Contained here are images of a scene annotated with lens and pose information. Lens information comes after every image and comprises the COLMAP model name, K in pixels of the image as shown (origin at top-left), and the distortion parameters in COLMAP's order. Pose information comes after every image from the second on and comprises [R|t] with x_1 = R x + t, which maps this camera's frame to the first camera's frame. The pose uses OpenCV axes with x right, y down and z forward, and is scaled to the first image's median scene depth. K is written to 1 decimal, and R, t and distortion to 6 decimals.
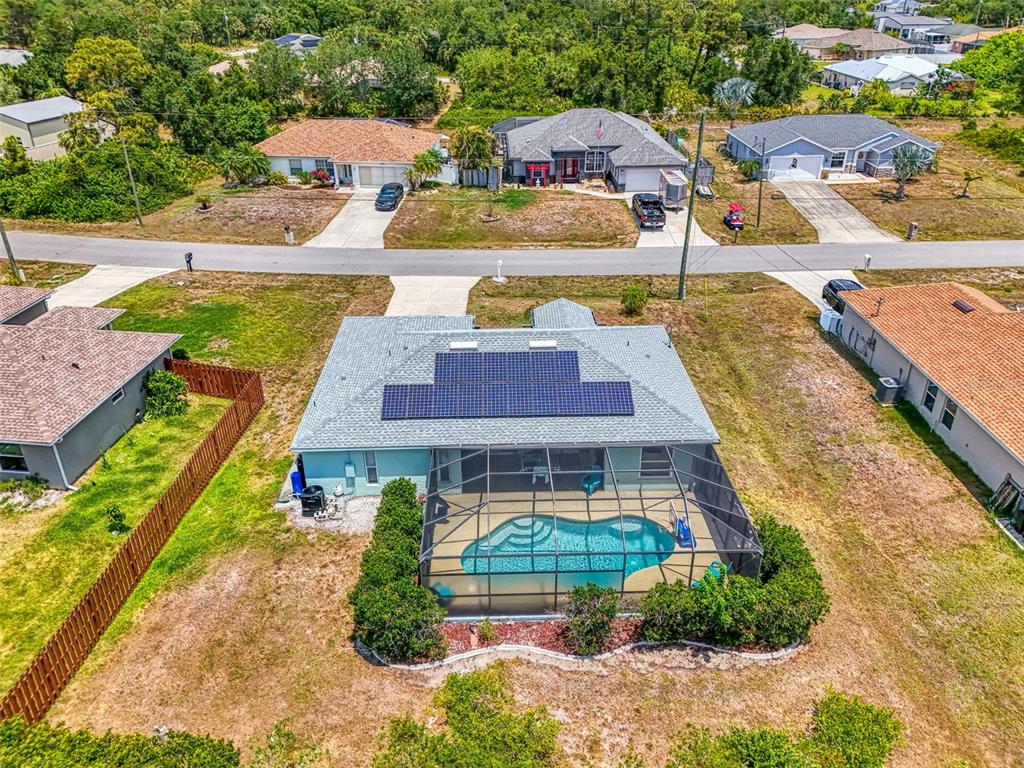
lens RADIAL K [[753.7, 0, 509.1], [0, 753.7, 401.0], [0, 0, 1]] dist [0.055007, -0.053381]
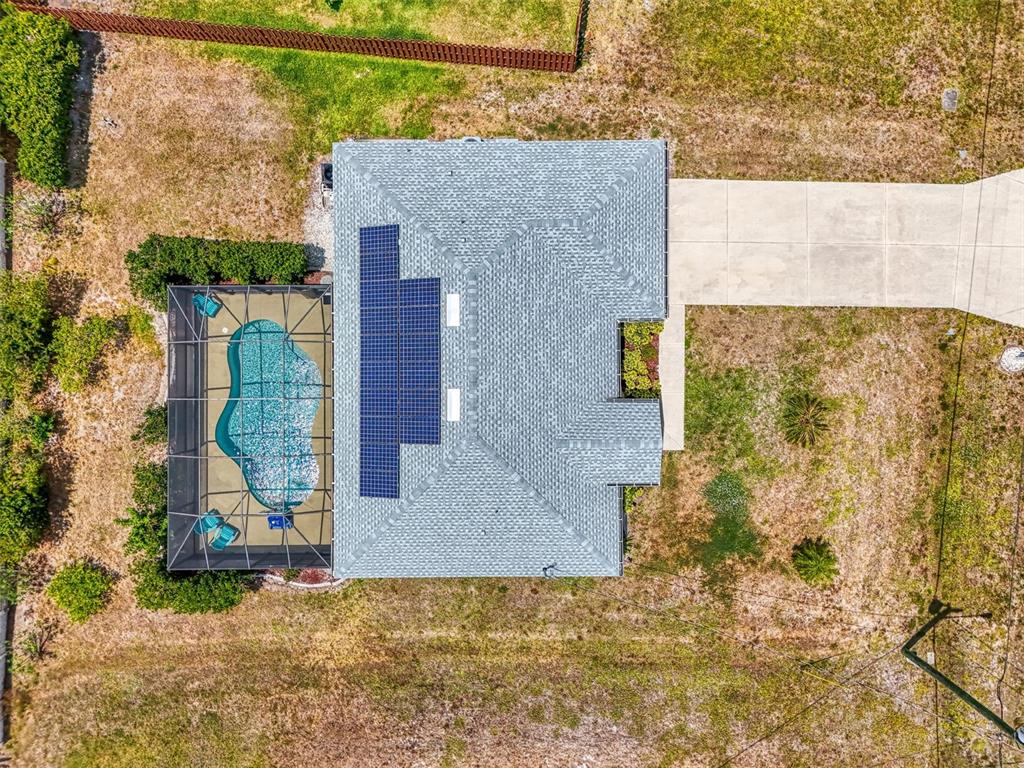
lens RADIAL K [[796.2, 0, 503.9], [0, 796.2, 366.7], [0, 0, 1]] dist [0.034832, -0.018899]
pose [[-0.019347, 0.999786, -0.007373, 0.004772], [-0.487350, -0.002992, 0.873201, -0.517053], [0.872992, 0.020487, 0.487304, 0.367371]]
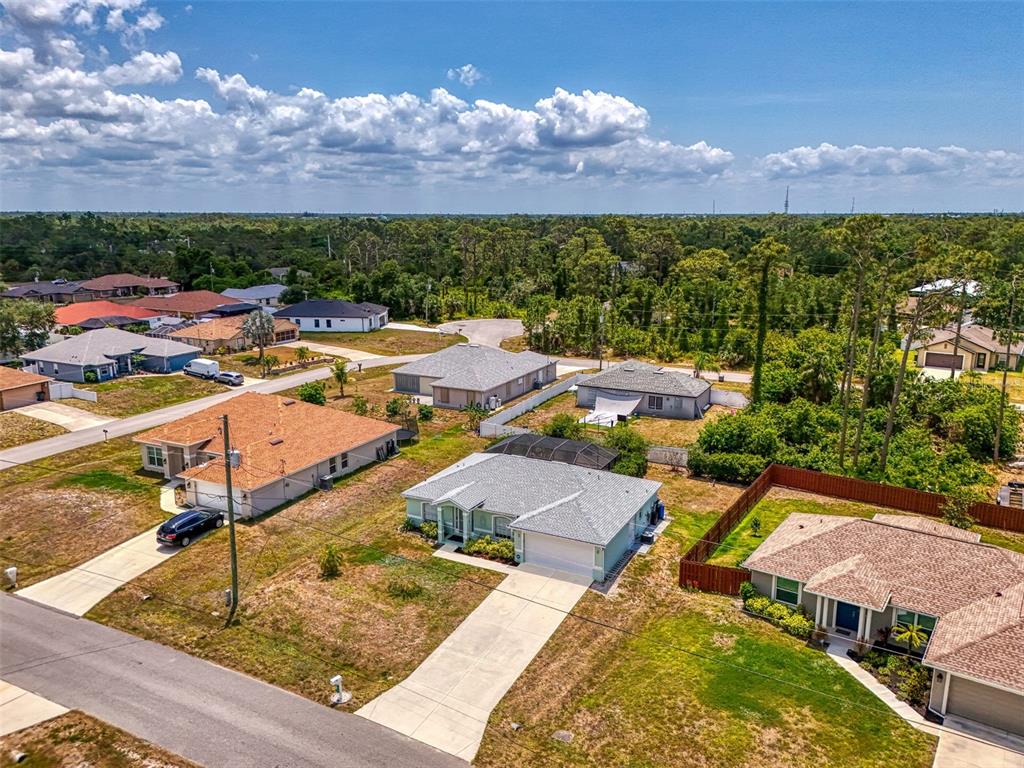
lens RADIAL K [[753.7, 0, 520.7], [0, 753.7, 420.2], [0, 0, 1]] dist [0.055007, -0.053381]
pose [[-0.885912, -0.115172, 0.449328, -0.445893], [0.234263, 0.724979, 0.647708, -0.766686], [-0.400351, 0.679073, -0.615287, 1.208180]]
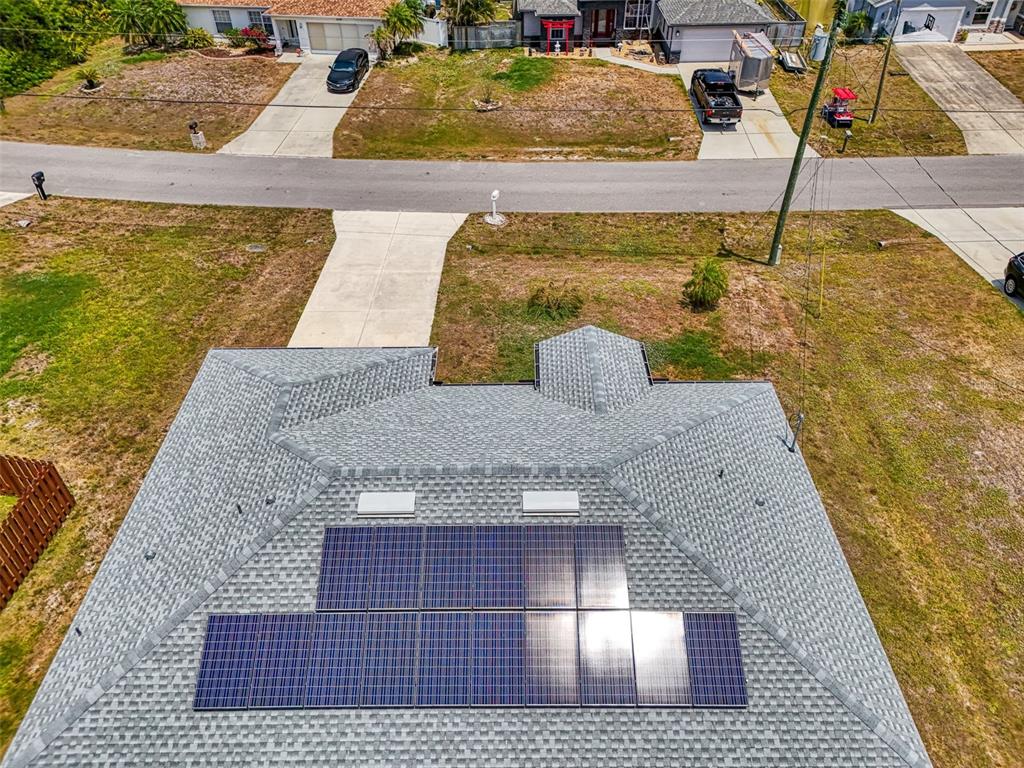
lens RADIAL K [[753.7, 0, 510.0], [0, 753.7, 384.4], [0, 0, 1]] dist [0.055007, -0.053381]
pose [[0.999700, 0.012794, -0.020872, 0.016742], [-0.008840, 0.983705, 0.179571, -0.140163], [0.022829, -0.179333, 0.983524, 0.318070]]
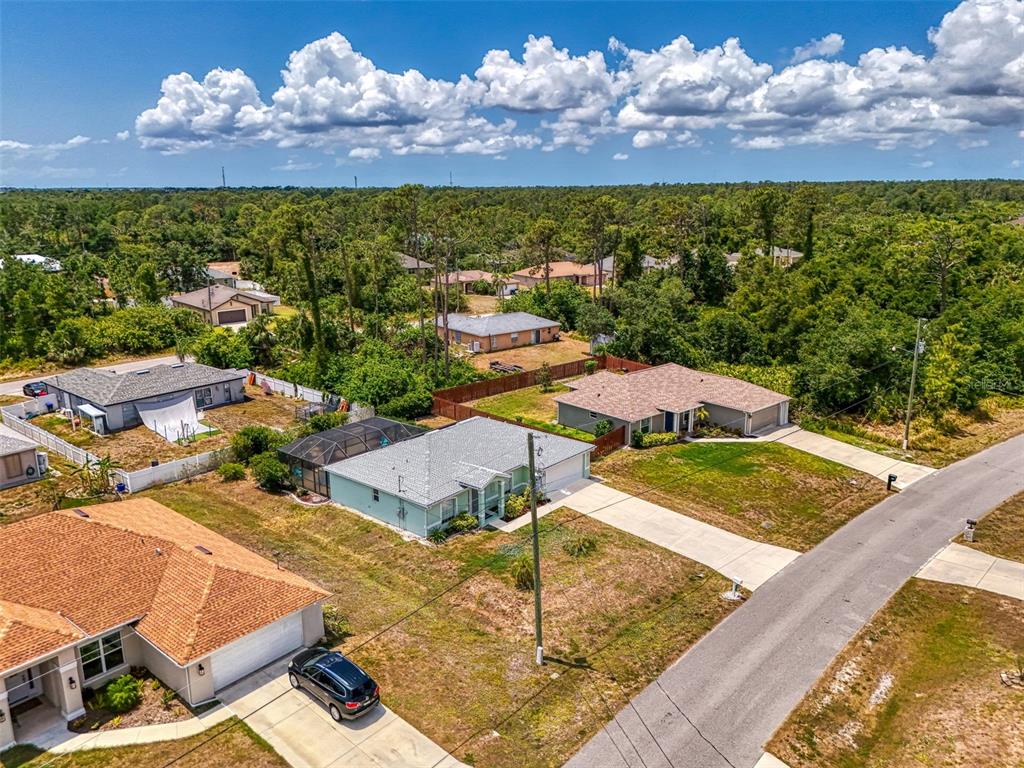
lens RADIAL K [[753.7, 0, 503.8], [0, 753.7, 404.1], [0, 0, 1]] dist [0.055007, -0.053381]
pose [[-0.669789, 0.216015, -0.710437, 0.690050], [-0.356605, 0.745625, 0.562917, -0.692746], [0.651318, 0.630381, -0.422379, 1.071909]]
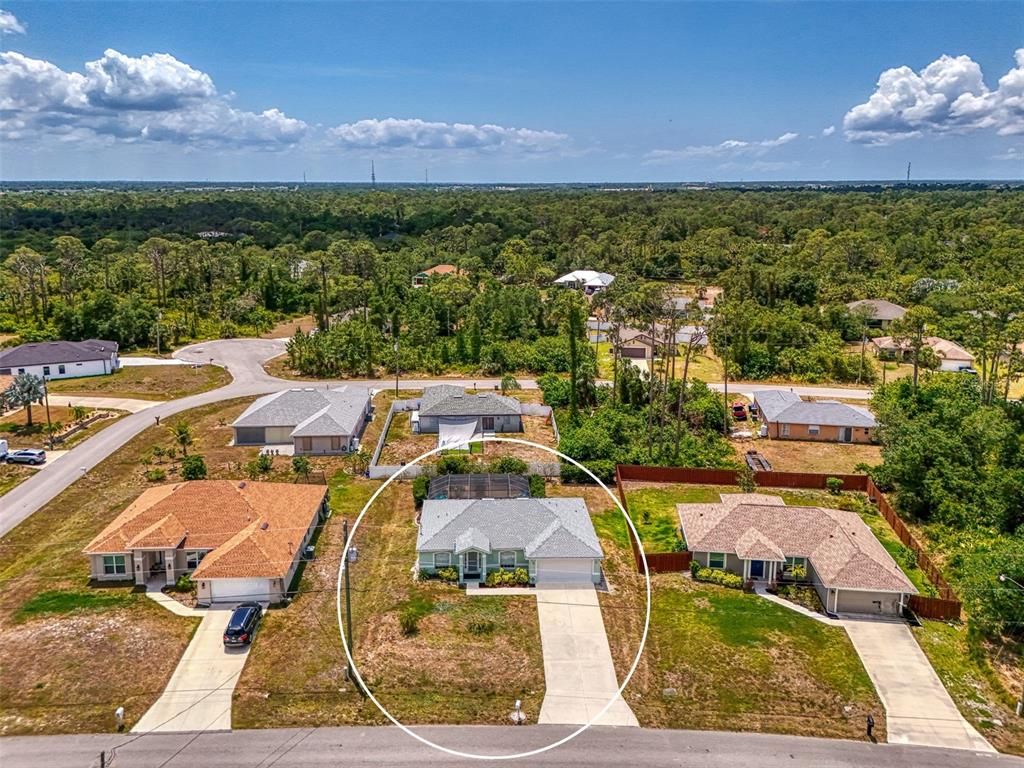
lens RADIAL K [[753.7, 0, 500.0], [0, 753.7, 354.5], [0, 0, 1]] dist [0.055007, -0.053381]
pose [[-0.999926, 0.010167, -0.006754, 0.011645], [0.002970, 0.739355, 0.673309, -1.147262], [0.011839, 0.673239, -0.739330, 1.417876]]
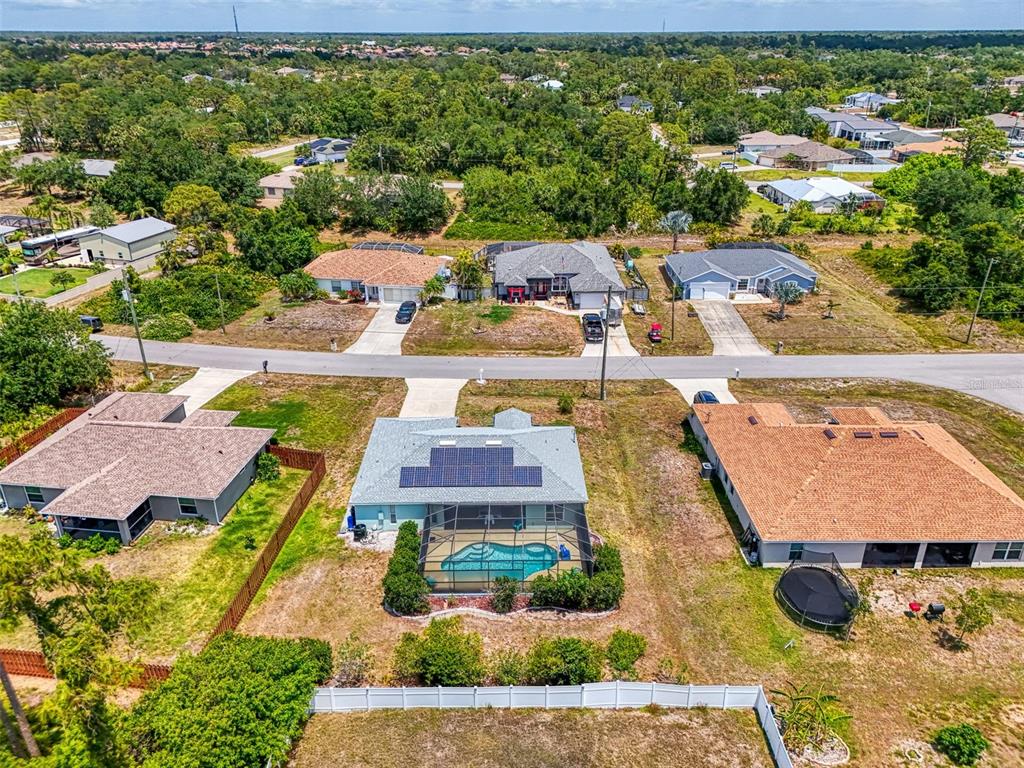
lens RADIAL K [[753.7, 0, 510.7], [0, 753.7, 388.0], [0, 0, 1]] dist [0.055007, -0.053381]
pose [[0.999873, 0.011408, -0.011088, 0.060650], [-0.012235, 0.996908, -0.077625, -0.040054], [0.010168, 0.077751, 0.996921, -0.434742]]
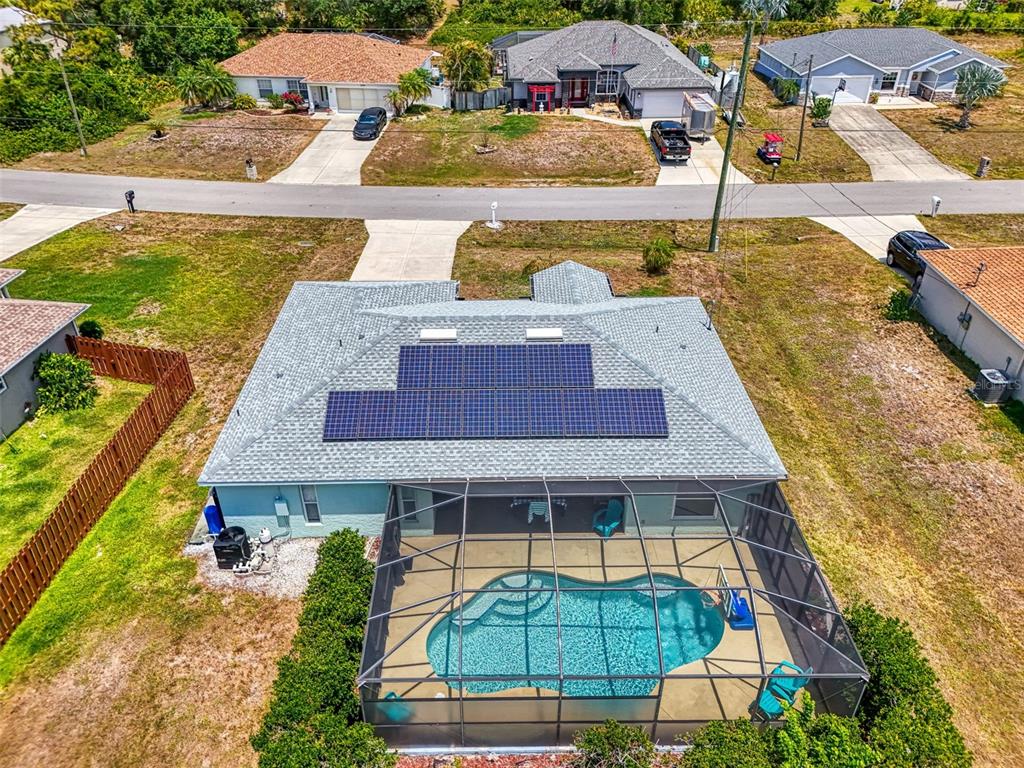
lens RADIAL K [[753.7, 0, 497.4], [0, 753.7, 376.4], [0, 0, 1]] dist [0.055007, -0.053381]
pose [[0.999817, 0.008488, -0.017135, 0.006906], [-0.007390, 0.997979, 0.063116, -0.046205], [0.017636, -0.062977, 0.997859, 0.148080]]
